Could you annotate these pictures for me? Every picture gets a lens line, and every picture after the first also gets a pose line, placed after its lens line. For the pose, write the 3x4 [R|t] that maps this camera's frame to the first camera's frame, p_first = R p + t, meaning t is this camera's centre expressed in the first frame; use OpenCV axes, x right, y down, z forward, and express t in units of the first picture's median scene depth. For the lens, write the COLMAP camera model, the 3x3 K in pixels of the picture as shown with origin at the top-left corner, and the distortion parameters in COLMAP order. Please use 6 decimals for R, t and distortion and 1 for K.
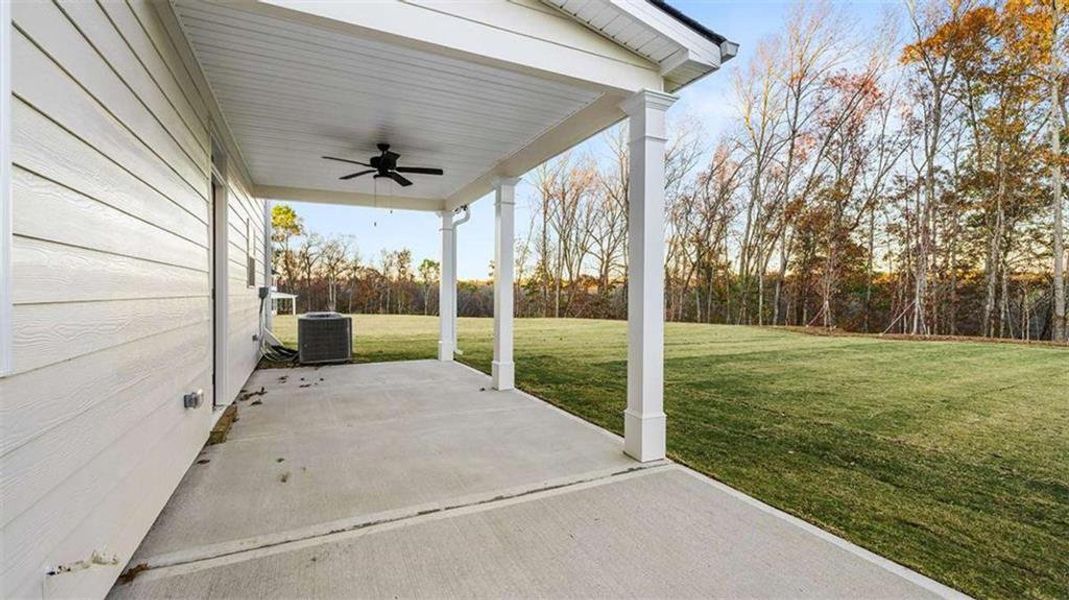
lens RADIAL K [[455.1, 0, 534.7], [0, 455.1, 299.0], [0, 0, 1]] dist [-0.000525, -0.000155]
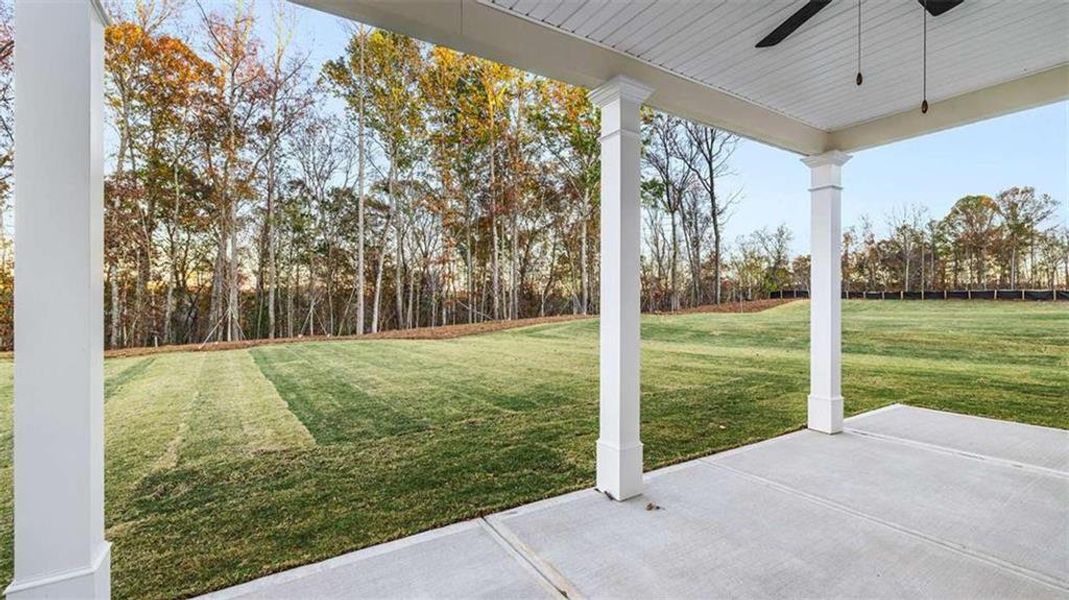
lens RADIAL K [[455.1, 0, 534.7], [0, 455.1, 299.0], [0, 0, 1]] dist [-0.000525, -0.000155]
pose [[-0.084483, -0.000050, 0.996425, -0.738785], [0.020151, 0.999795, 0.001758, -0.026329], [-0.996221, 0.020228, -0.084464, 1.490321]]
